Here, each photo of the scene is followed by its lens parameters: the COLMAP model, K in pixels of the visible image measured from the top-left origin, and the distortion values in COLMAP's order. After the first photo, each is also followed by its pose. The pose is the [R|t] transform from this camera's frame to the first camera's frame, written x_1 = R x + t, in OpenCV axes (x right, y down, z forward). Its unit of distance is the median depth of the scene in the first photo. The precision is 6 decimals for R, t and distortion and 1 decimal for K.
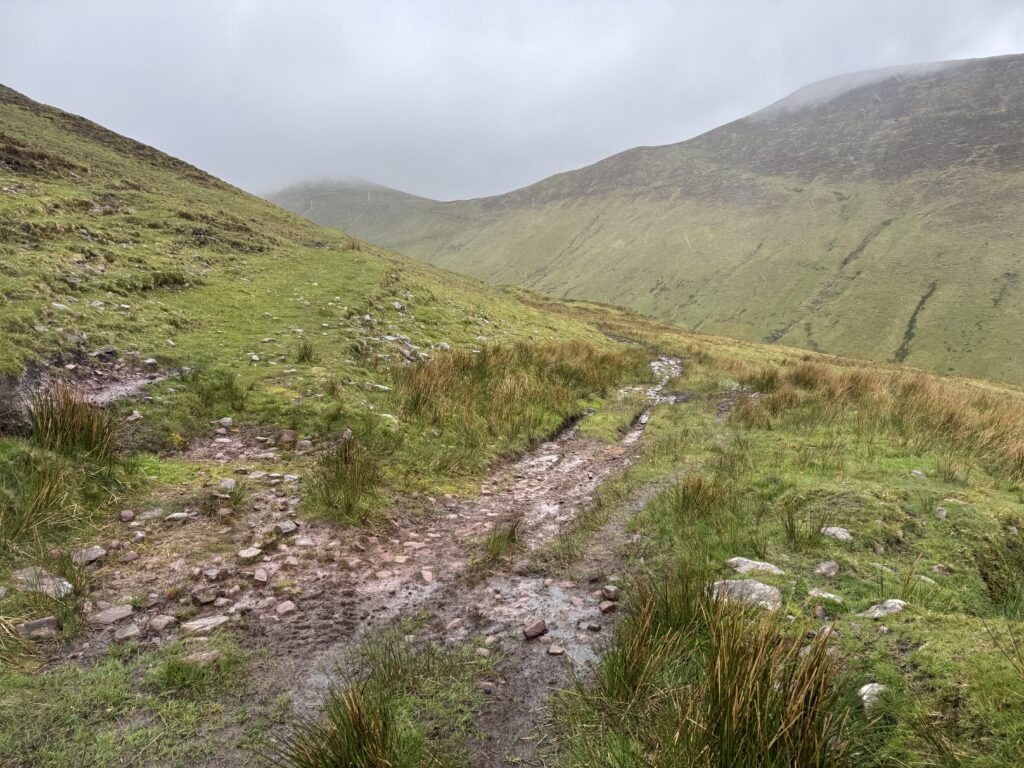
lens RADIAL K [[698.7, 0, 512.0], [0, 698.7, 384.0], [0, 0, 1]] dist [0.091813, -0.141397]
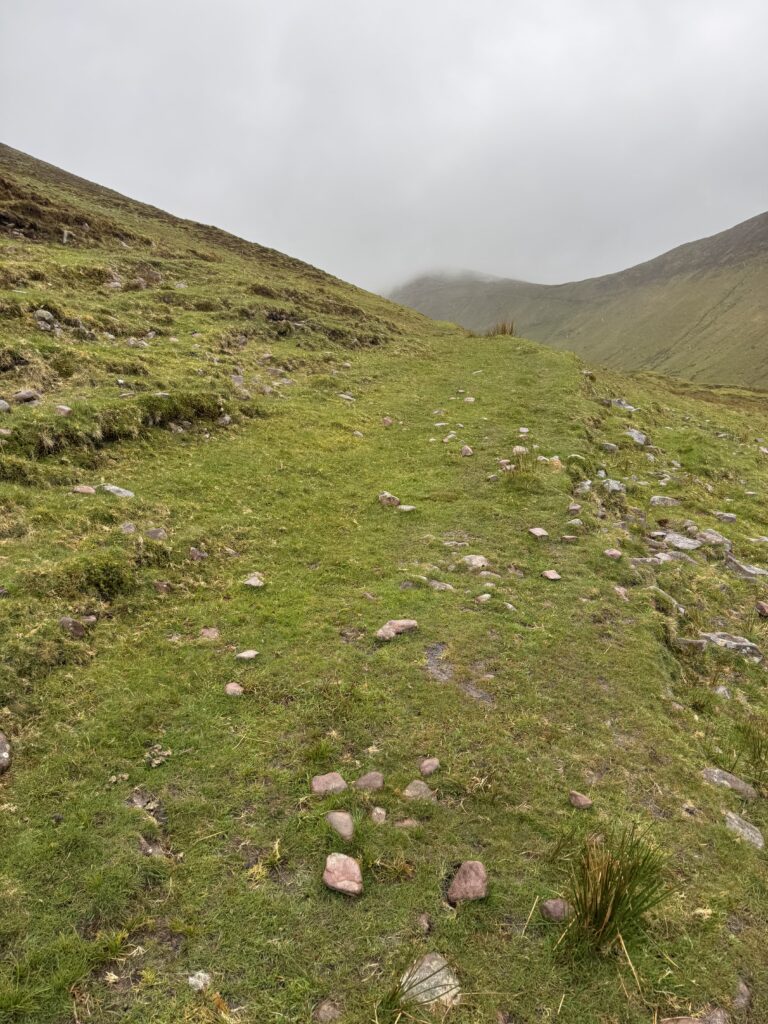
lens RADIAL K [[698.2, 0, 384.0], [0, 698.2, 512.0], [0, 0, 1]] dist [0.171279, -0.300357]
pose [[0.947316, 0.024450, -0.319366, -0.164663], [-0.008636, 0.998670, 0.050839, -0.080904], [0.320184, -0.045402, 0.946267, 0.462190]]
